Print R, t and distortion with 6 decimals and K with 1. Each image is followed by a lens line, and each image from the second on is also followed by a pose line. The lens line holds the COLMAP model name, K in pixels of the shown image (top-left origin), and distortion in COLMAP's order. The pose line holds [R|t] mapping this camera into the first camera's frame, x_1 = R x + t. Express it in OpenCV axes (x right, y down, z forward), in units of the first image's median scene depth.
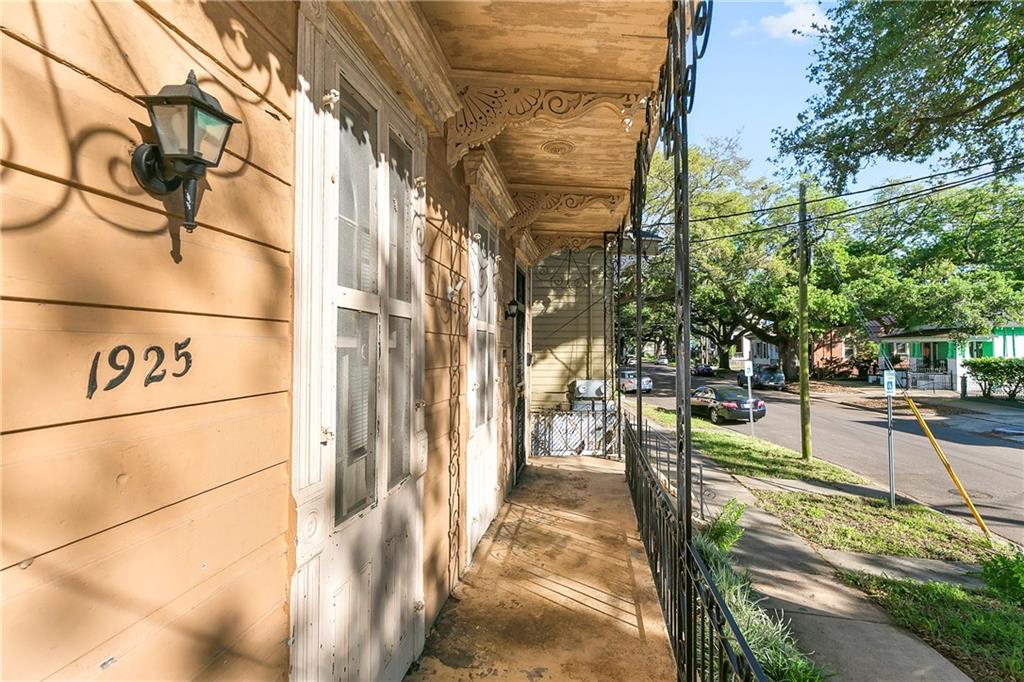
lens RADIAL K [[507.0, 0, 512.0], [0, 507.0, 341.0], [0, 0, 1]] dist [-0.000668, -0.000113]
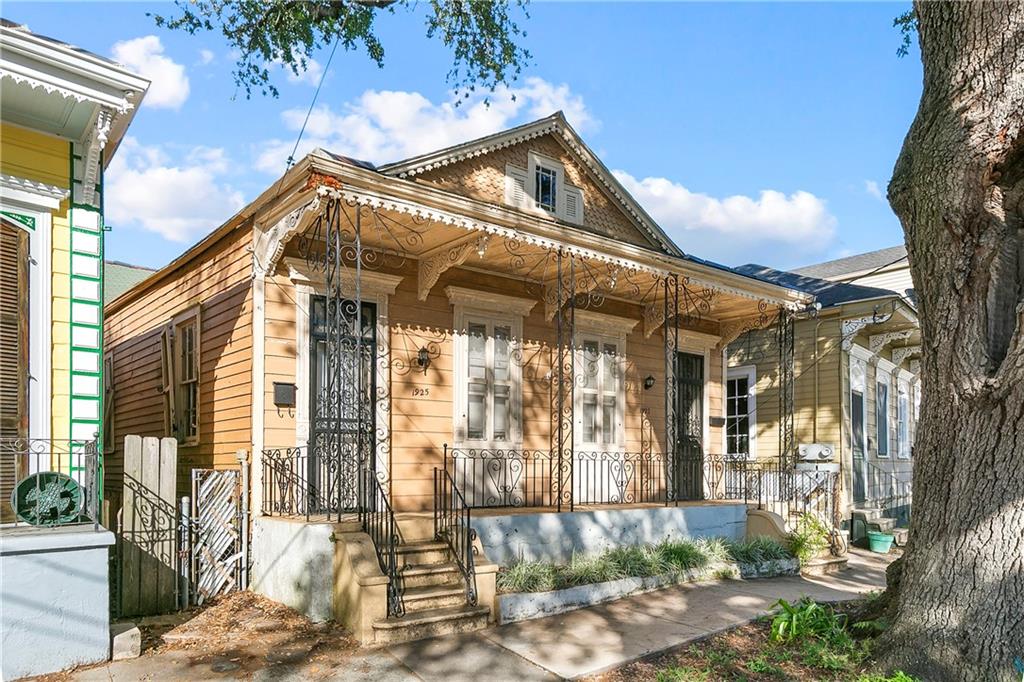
lens RADIAL K [[710.4, 0, 512.0], [0, 710.4, 341.0], [0, 0, 1]] dist [-0.000472, -0.000106]
pose [[0.756747, -0.132459, -0.640148, 3.841050], [0.023854, 0.984199, -0.175451, 0.650651], [0.653273, 0.117502, 0.747949, -3.225826]]
